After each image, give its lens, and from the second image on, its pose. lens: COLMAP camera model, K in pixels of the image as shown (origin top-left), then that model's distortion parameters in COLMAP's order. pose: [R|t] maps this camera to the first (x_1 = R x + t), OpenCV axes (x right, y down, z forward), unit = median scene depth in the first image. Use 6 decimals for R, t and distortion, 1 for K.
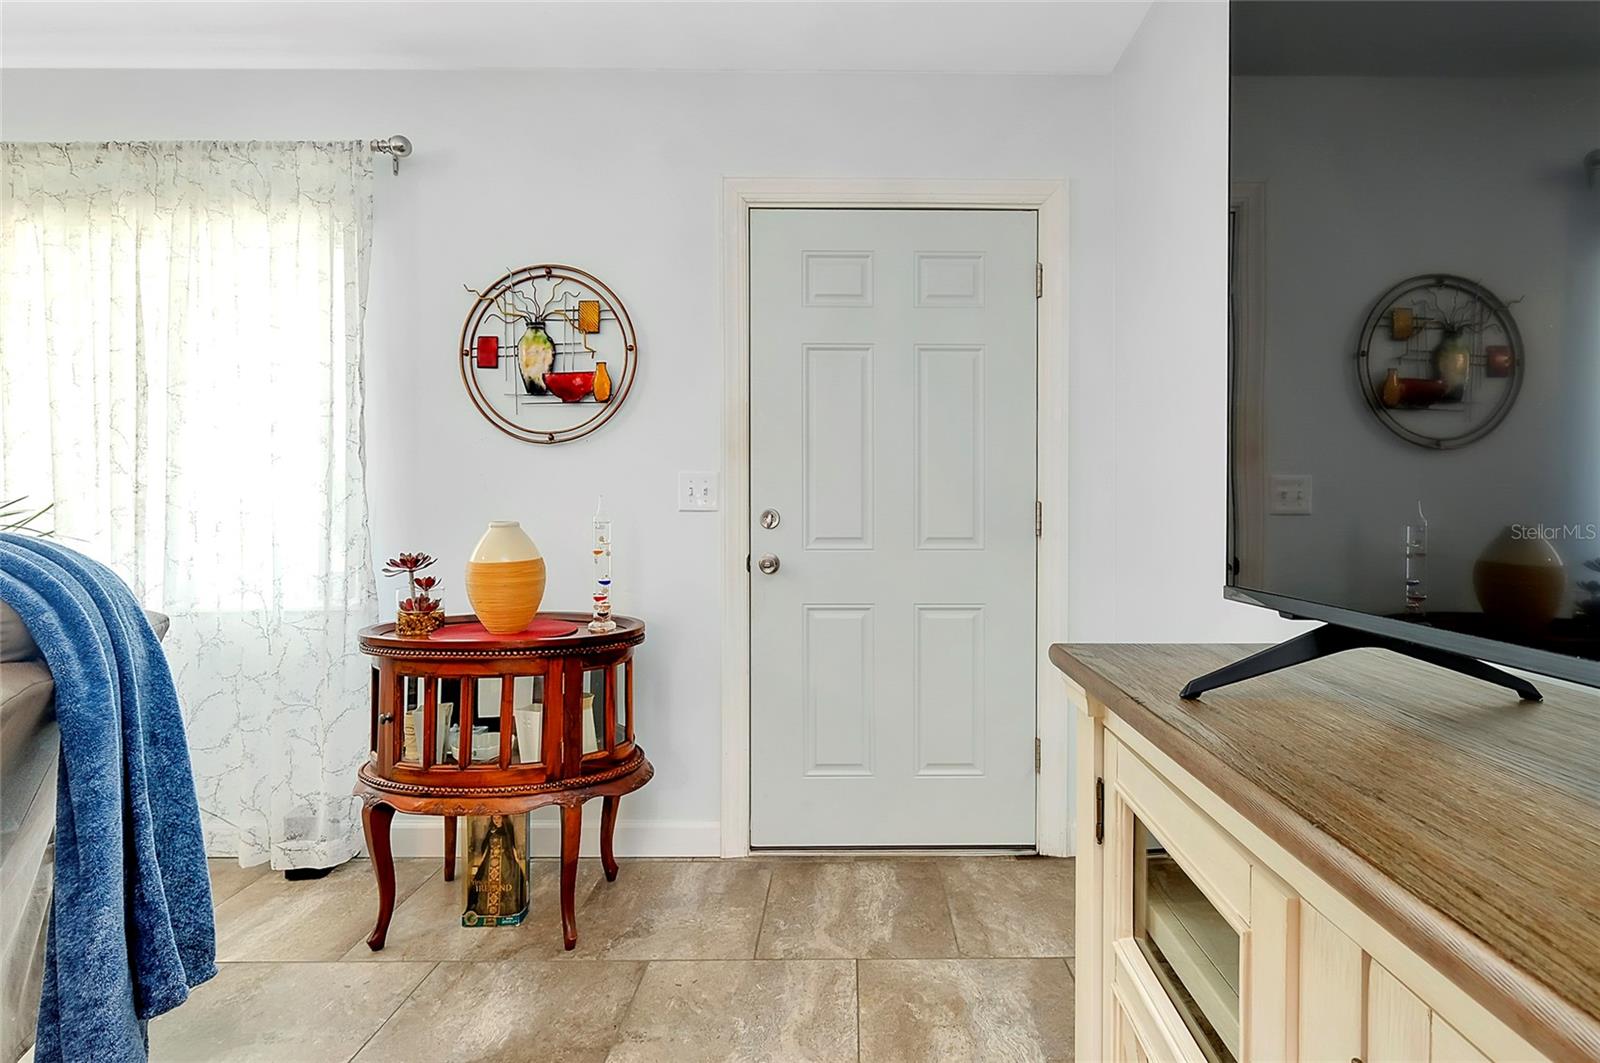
lens RADIAL K [[719.4, 0, 815.0], [0, 719.4, 515.1], [0, 0, 1]] dist [0.000062, 0.000160]
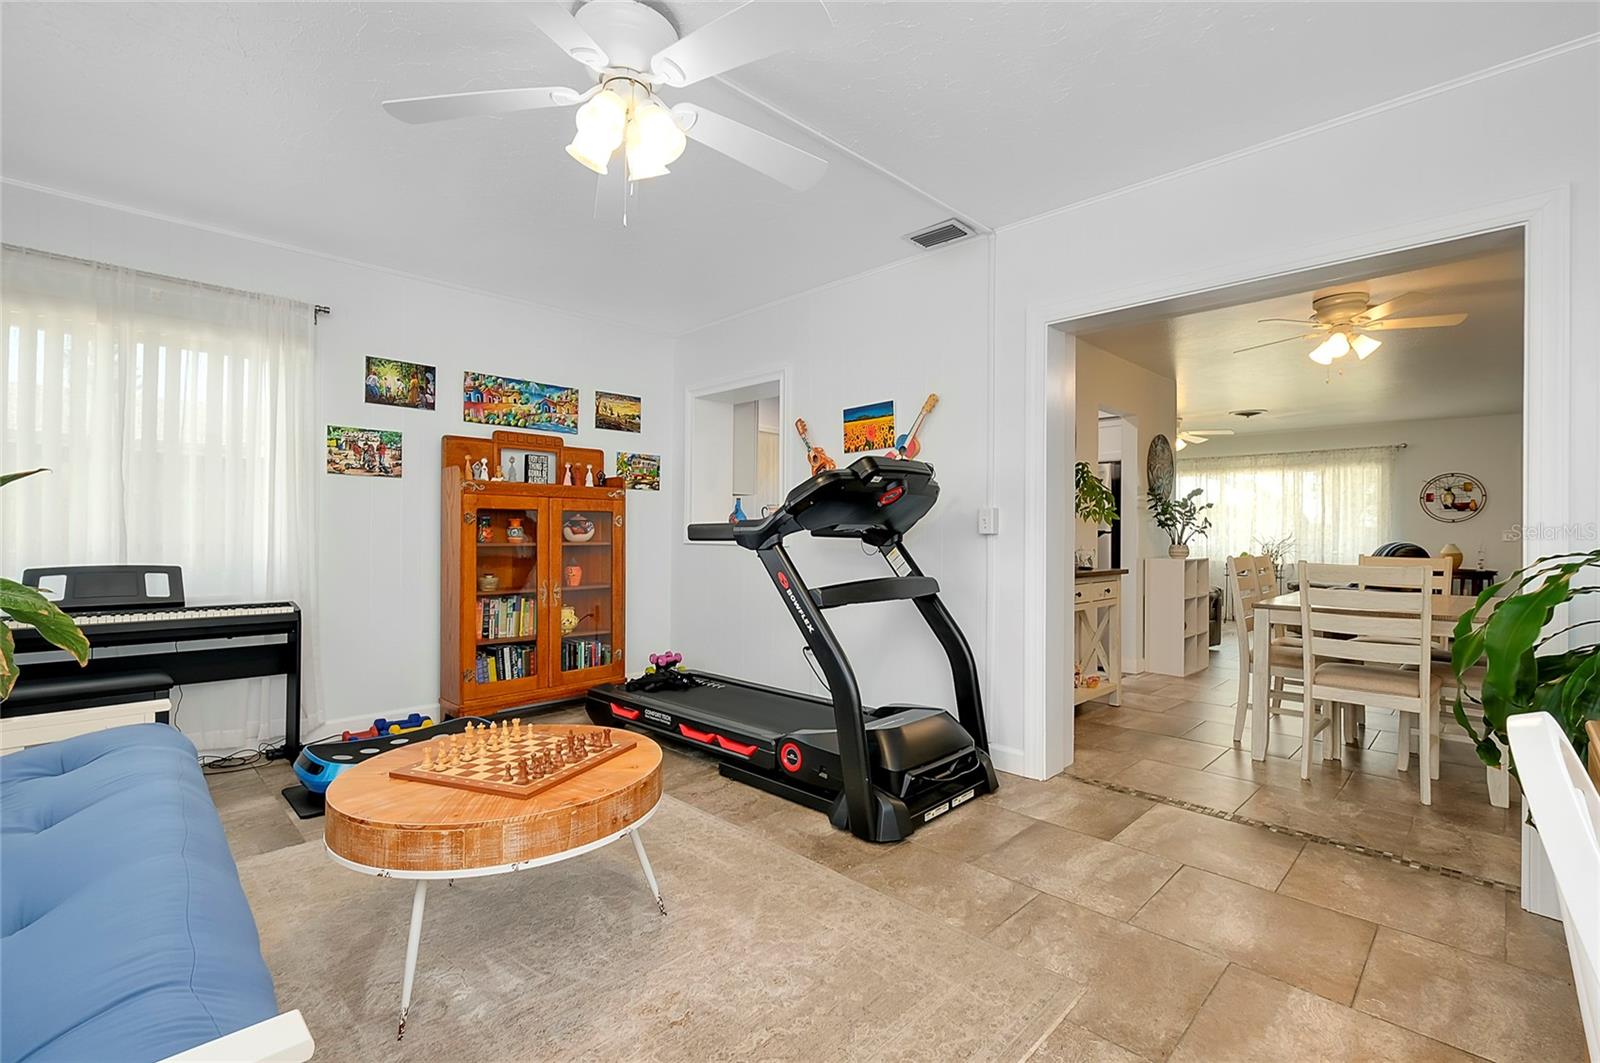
lens RADIAL K [[719.4, 0, 790.6], [0, 719.4, 529.5], [0, 0, 1]] dist [0.000062, 0.000160]
pose [[0.711035, 0.004788, -0.703140, -0.191729], [-0.017487, 0.999788, -0.010875, 0.034651], [0.702939, 0.020028, 0.710968, -3.919458]]
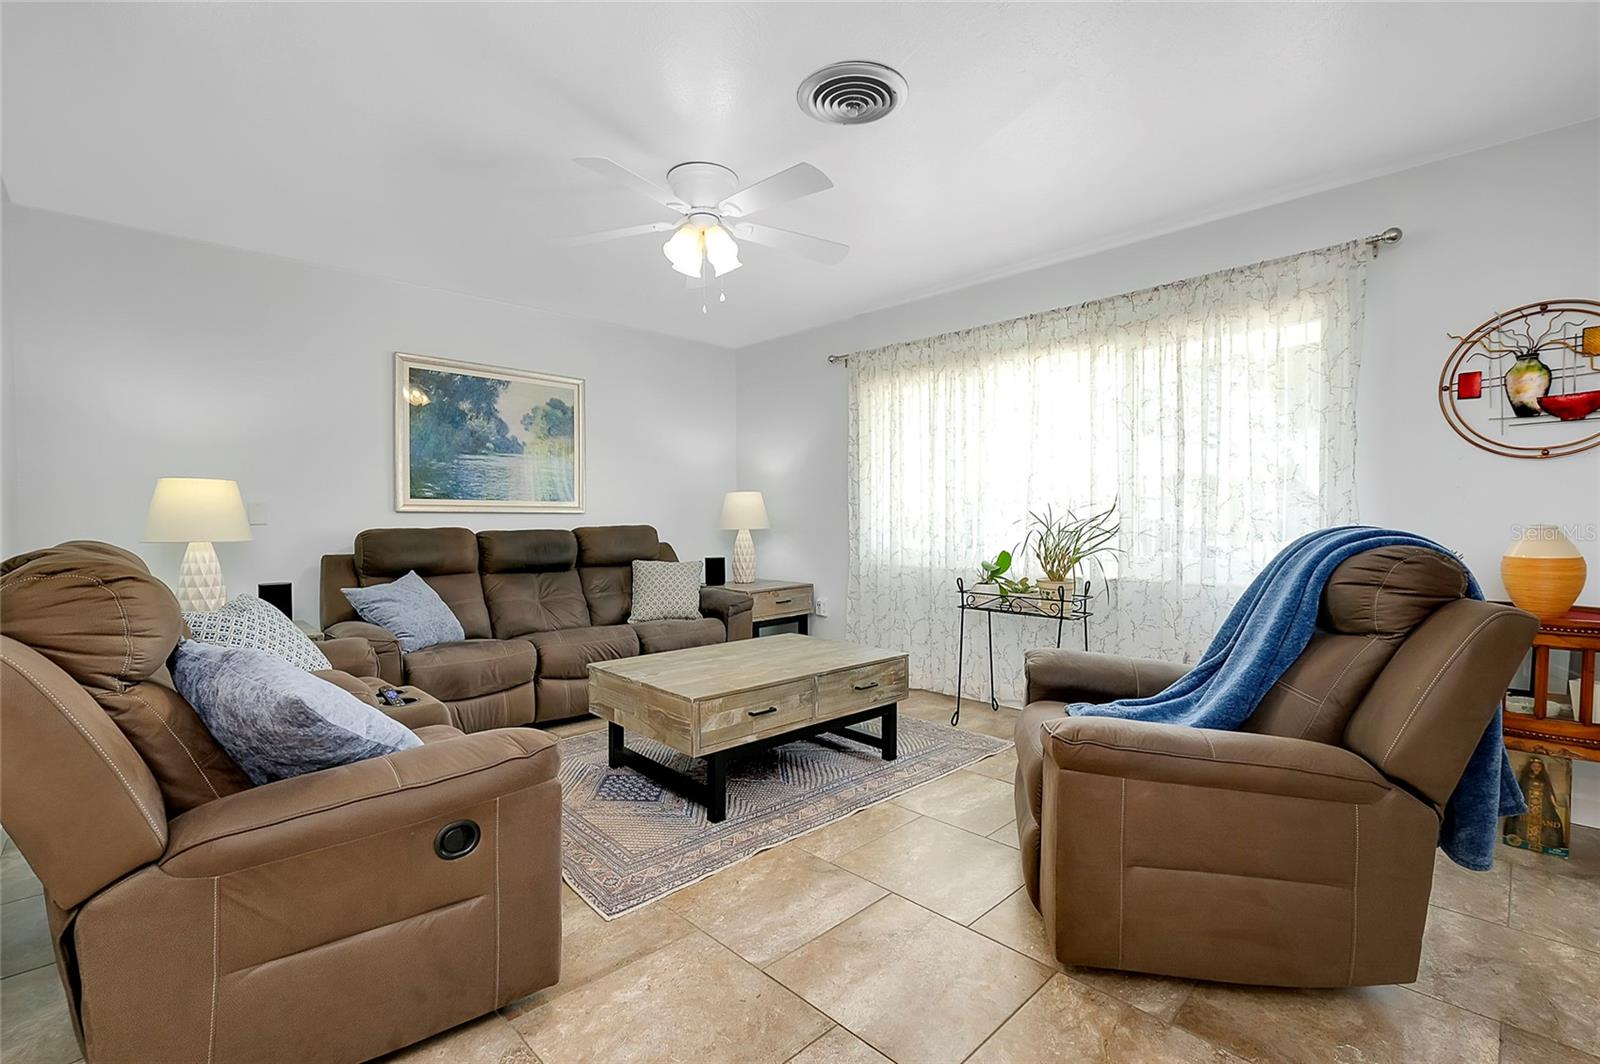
lens RADIAL K [[719.4, 0, 803.5], [0, 719.4, 530.5], [0, 0, 1]] dist [0.000062, 0.000160]
pose [[0.700142, 0.008396, -0.713954, -0.374894], [-0.006060, 0.999965, 0.005817, 0.015682], [0.713978, 0.000253, 0.700168, -0.638730]]
